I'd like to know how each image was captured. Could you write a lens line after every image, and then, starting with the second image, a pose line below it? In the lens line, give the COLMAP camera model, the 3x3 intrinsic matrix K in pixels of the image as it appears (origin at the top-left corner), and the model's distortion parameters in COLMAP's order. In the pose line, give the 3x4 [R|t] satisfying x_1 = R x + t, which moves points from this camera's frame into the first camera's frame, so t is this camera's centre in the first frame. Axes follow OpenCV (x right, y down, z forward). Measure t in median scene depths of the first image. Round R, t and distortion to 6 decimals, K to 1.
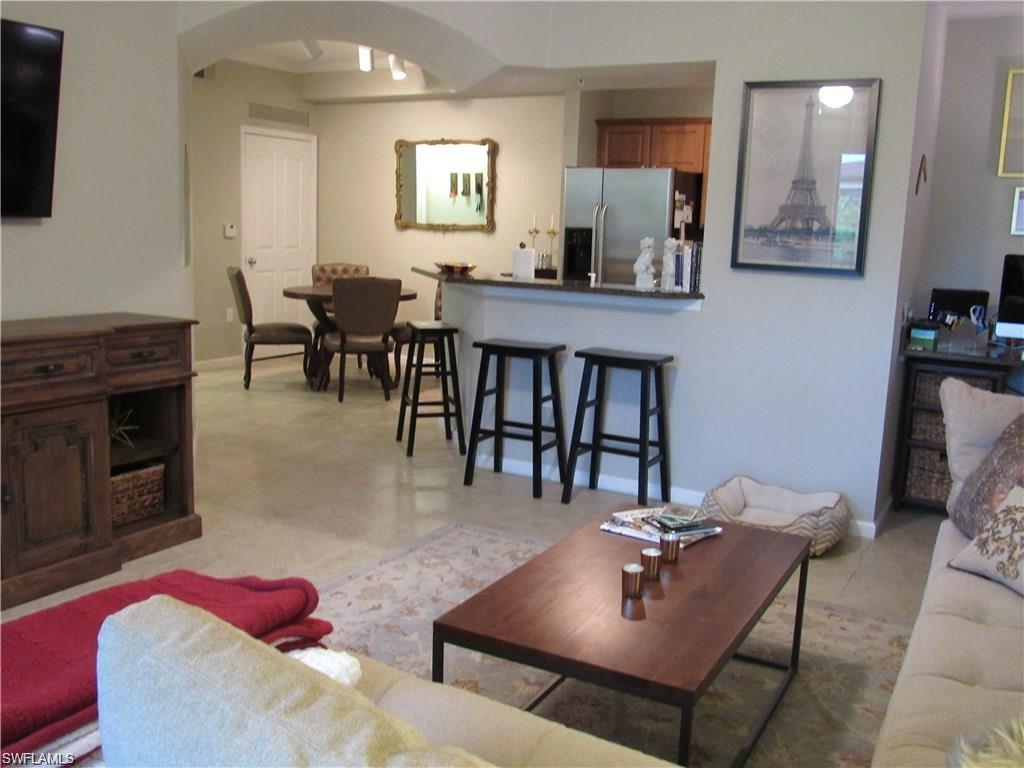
lens RADIAL K [[947.8, 0, 512.0], [0, 947.8, 384.0], [0, 0, 1]] dist [-0.057354, 0.000784]
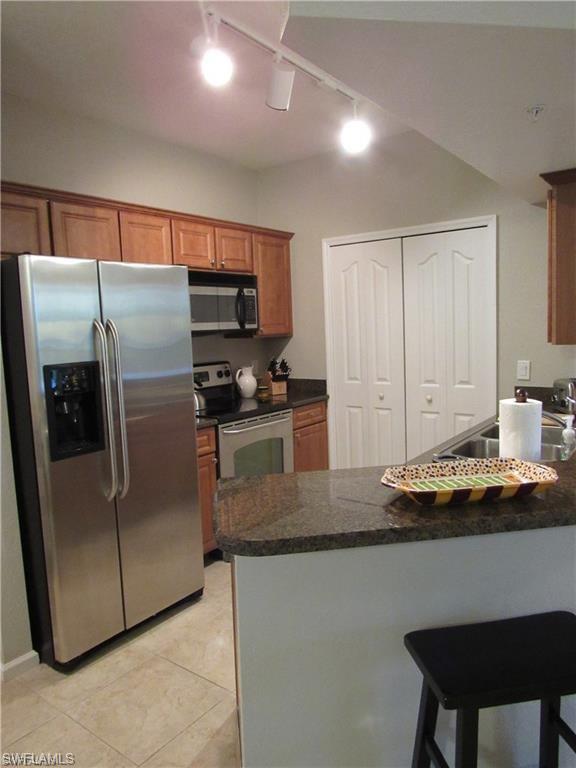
lens RADIAL K [[542.2, 0, 288.0], [0, 542.2, 384.0], [0, 0, 1]] dist [-0.033350, 0.000852]
pose [[0.153014, -0.152435, 0.976397, -0.185182], [0.202741, 0.971857, 0.119955, -0.138064], [-0.967204, 0.179601, 0.179613, 0.683820]]
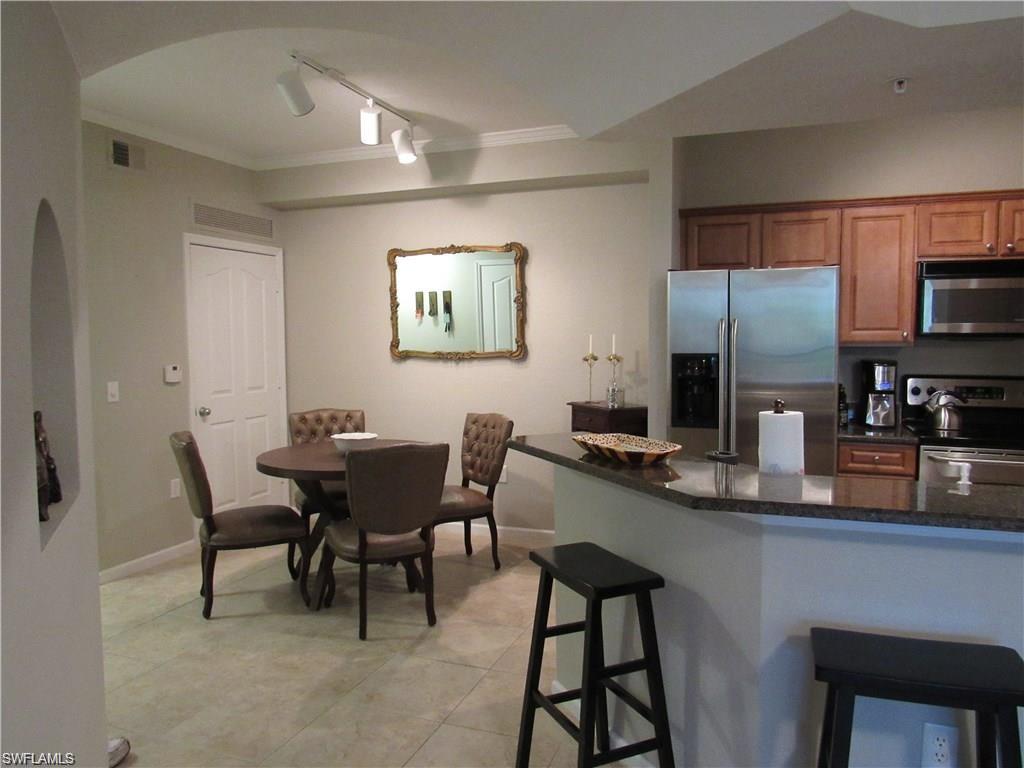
lens RADIAL K [[722.9, 0, 512.0], [0, 722.9, 384.0], [0, 0, 1]] dist [-0.033350, 0.000852]
pose [[0.986828, -0.053397, 0.152705, -0.124175], [0.067884, 0.993508, -0.091284, -0.086339], [-0.146839, 0.100448, 0.984047, 0.412156]]
